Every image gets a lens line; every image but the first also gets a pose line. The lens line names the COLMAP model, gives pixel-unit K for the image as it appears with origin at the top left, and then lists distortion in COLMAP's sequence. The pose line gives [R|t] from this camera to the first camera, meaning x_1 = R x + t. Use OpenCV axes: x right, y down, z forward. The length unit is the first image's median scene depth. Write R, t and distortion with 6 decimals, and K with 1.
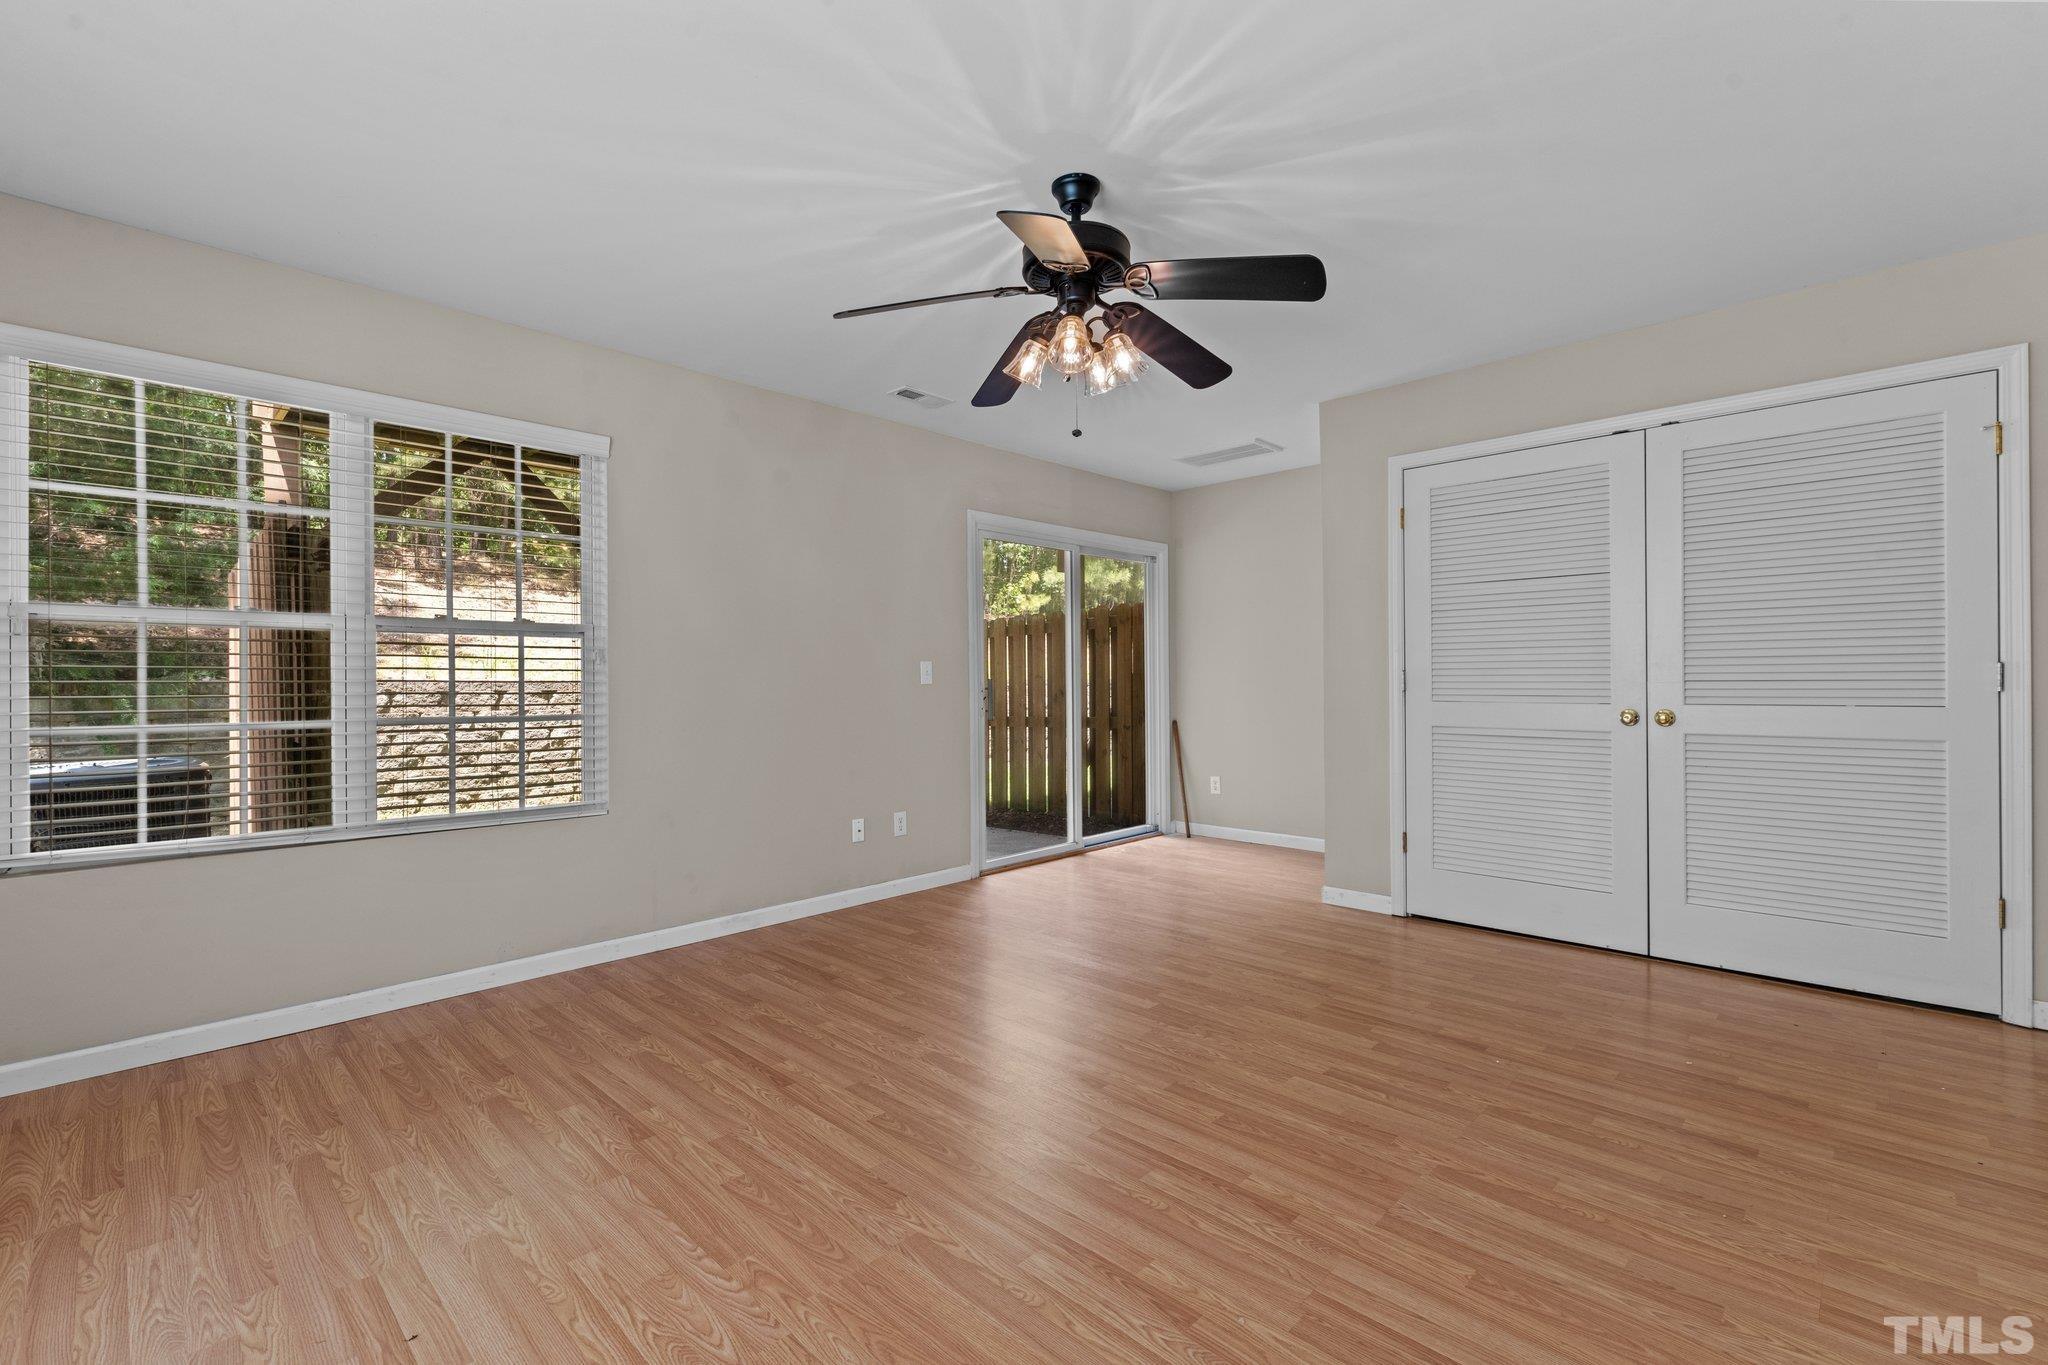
lens RADIAL K [[873.6, 0, 1019.2], [0, 873.6, 686.3], [0, 0, 1]] dist [0.000269, -0.000170]
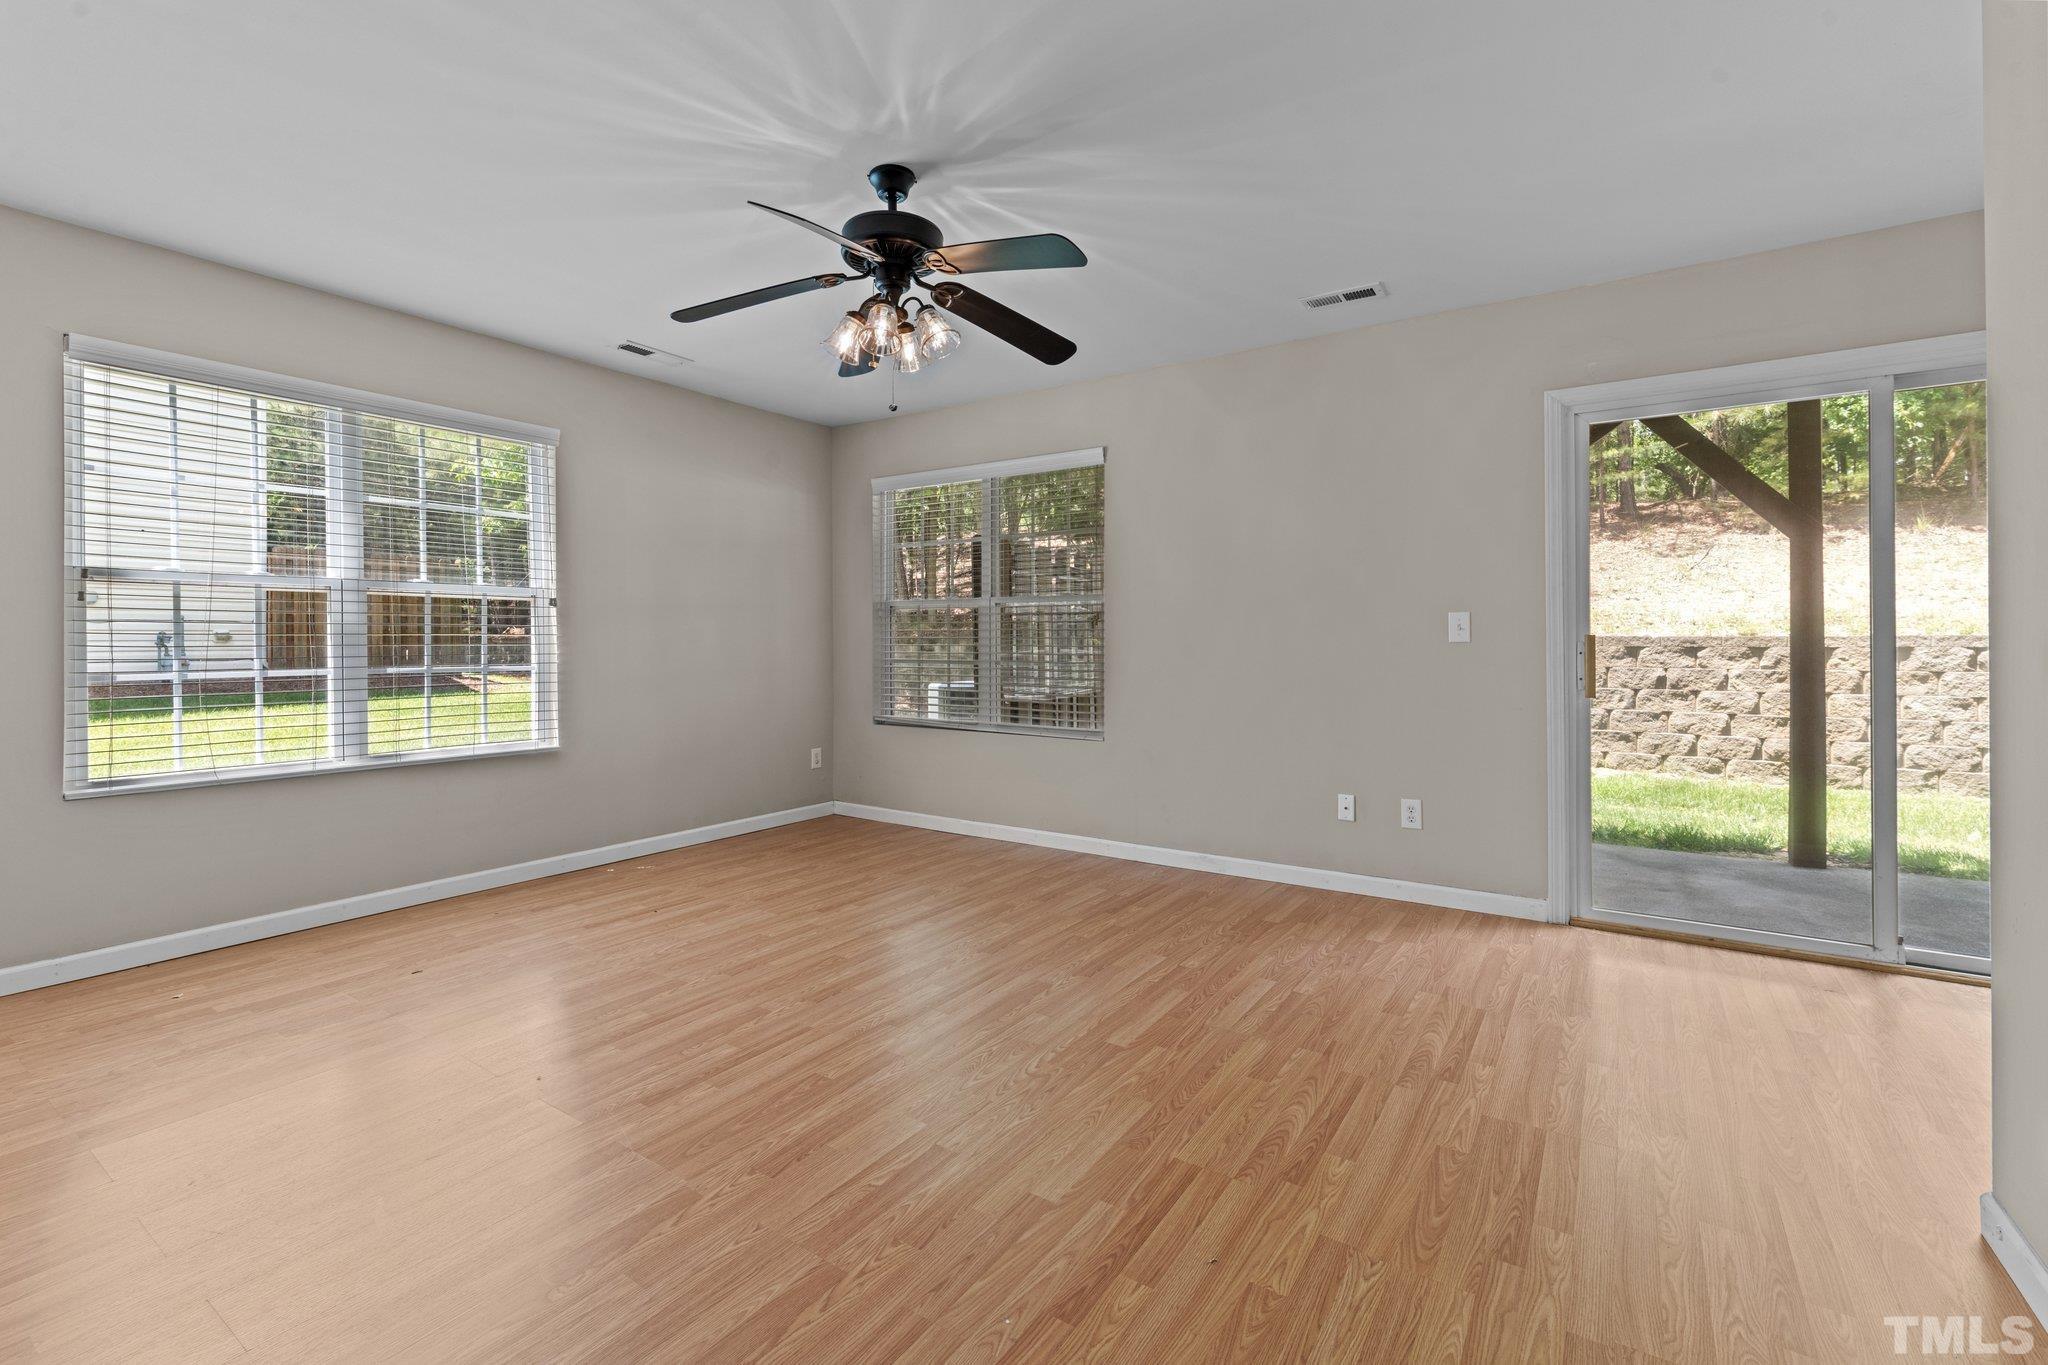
lens RADIAL K [[881.0, 0, 1023.4], [0, 881.0, 642.5], [0, 0, 1]] dist [0.000682, 0.000187]
pose [[0.184271, 0.004557, -0.982865, 0.988462], [-0.006893, 0.999971, 0.003344, -0.002887], [0.982851, 0.006159, 0.184297, 0.817238]]
